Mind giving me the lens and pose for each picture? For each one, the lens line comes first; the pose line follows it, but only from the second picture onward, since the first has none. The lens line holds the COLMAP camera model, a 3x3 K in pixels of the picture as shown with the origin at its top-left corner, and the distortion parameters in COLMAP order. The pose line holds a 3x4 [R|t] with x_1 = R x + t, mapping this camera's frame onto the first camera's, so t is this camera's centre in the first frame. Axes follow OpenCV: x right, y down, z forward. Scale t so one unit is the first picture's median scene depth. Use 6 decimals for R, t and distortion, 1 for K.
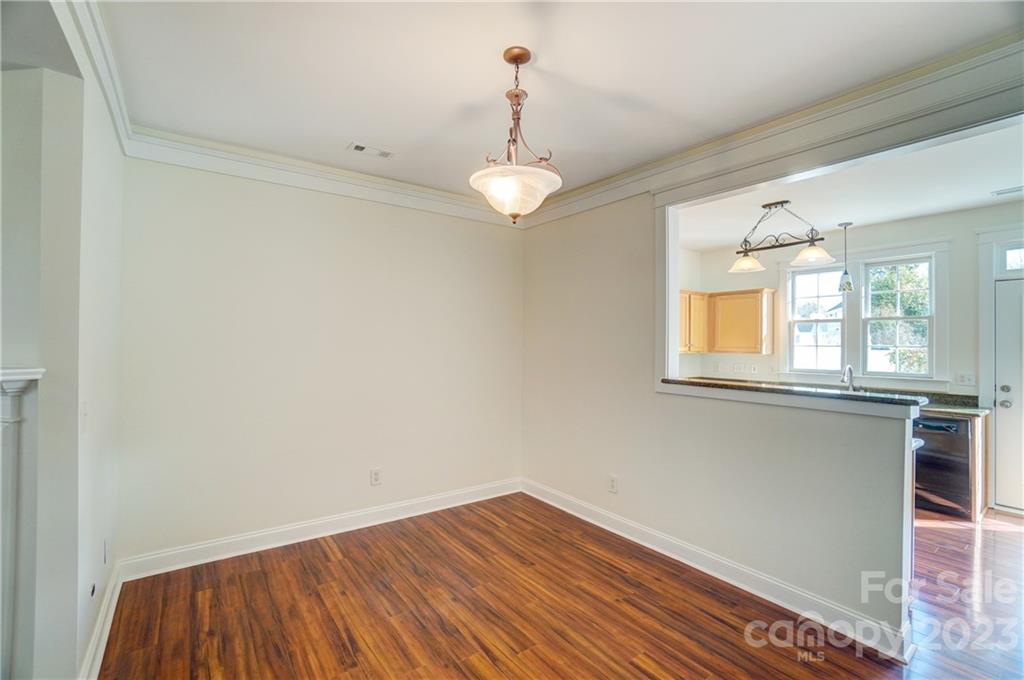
lens RADIAL K [[442.7, 0, 511.9], [0, 442.7, 340.7], [0, 0, 1]] dist [-0.020242, -0.000117]
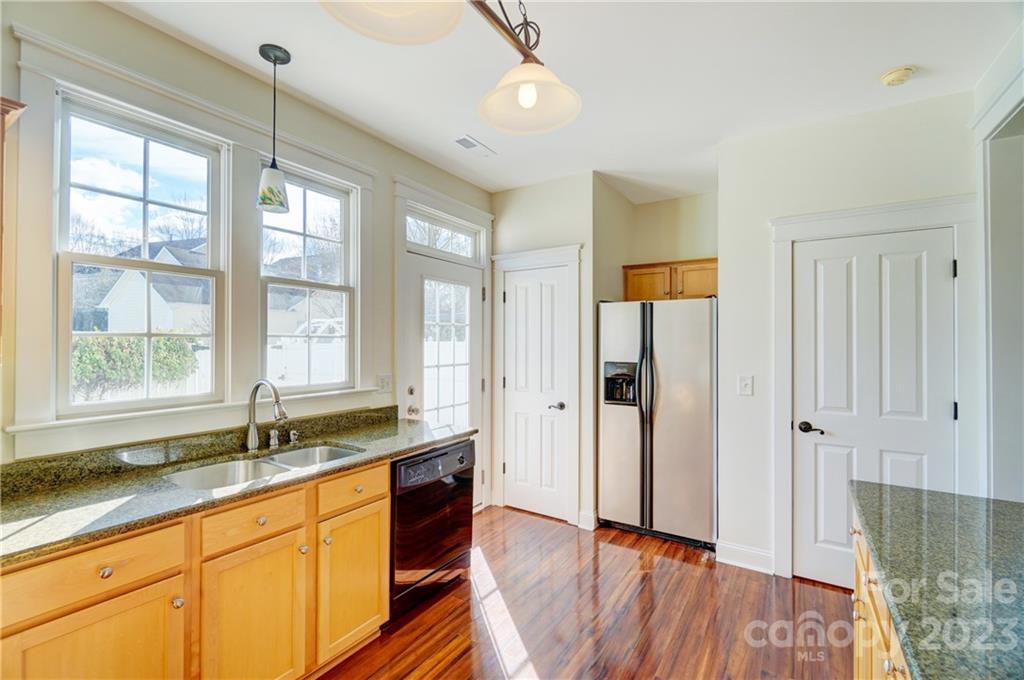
lens RADIAL K [[460.3, 0, 510.5], [0, 460.3, 336.7], [0, 0, 1]] dist [0.000341, 0.000563]
pose [[-0.367565, -0.001365, 0.929997, 0.276563], [-0.011467, 0.999930, -0.003064, 0.011991], [-0.929927, -0.011790, -0.367554, 1.040754]]
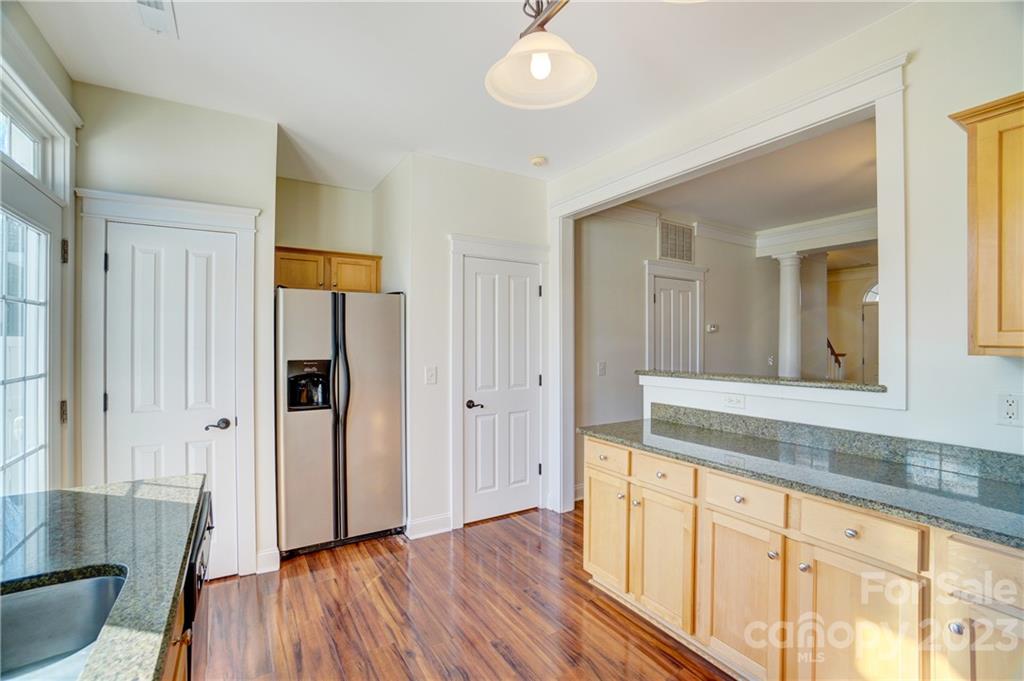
lens RADIAL K [[460.3, 0, 517.4], [0, 460.3, 342.0], [0, 0, 1]] dist [0.000341, 0.000563]
pose [[-0.997388, -0.009631, 0.071589, 0.599811], [-0.009965, 0.999941, -0.004307, 0.025189], [-0.071544, -0.005009, -0.997425, 1.238650]]
